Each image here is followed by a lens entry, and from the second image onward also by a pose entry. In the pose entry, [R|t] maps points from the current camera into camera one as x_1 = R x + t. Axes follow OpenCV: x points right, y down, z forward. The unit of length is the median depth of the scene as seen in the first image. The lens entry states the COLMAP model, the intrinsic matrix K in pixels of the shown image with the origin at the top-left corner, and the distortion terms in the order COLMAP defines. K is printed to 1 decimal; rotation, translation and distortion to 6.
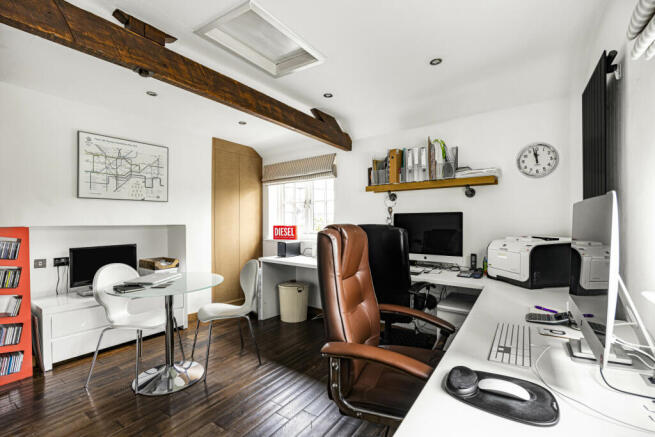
lens RADIAL K [[291.3, 0, 327.5], [0, 291.3, 218.5], [0, 0, 1]] dist [-0.000018, -0.000003]
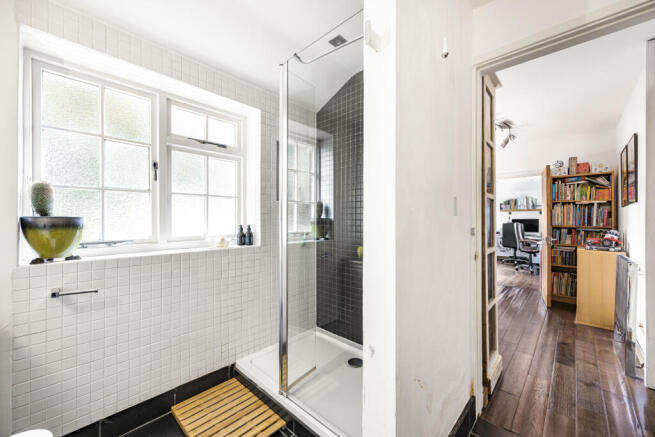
lens RADIAL K [[259.4, 0, 327.5], [0, 259.4, 218.5], [0, 0, 1]] dist [0.000429, -0.000065]
pose [[0.986893, 0.001169, -0.161373, -1.282164], [-0.000356, 0.999987, 0.005063, -0.038518], [0.161377, -0.004940, 0.986881, -2.057906]]
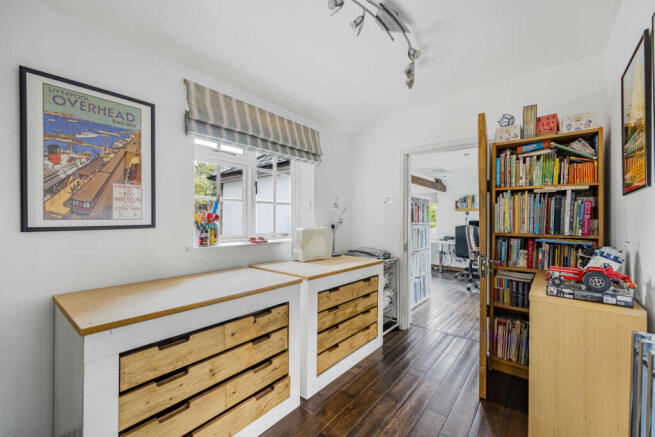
lens RADIAL K [[272.5, 0, 327.5], [0, 272.5, 218.5], [0, 0, 1]] dist [0.001482, 0.000222]
pose [[0.996844, 0.004413, -0.079267, -0.785836], [-0.004257, 0.999989, 0.002132, -0.035974], [0.079275, -0.001788, 0.996851, -1.383225]]
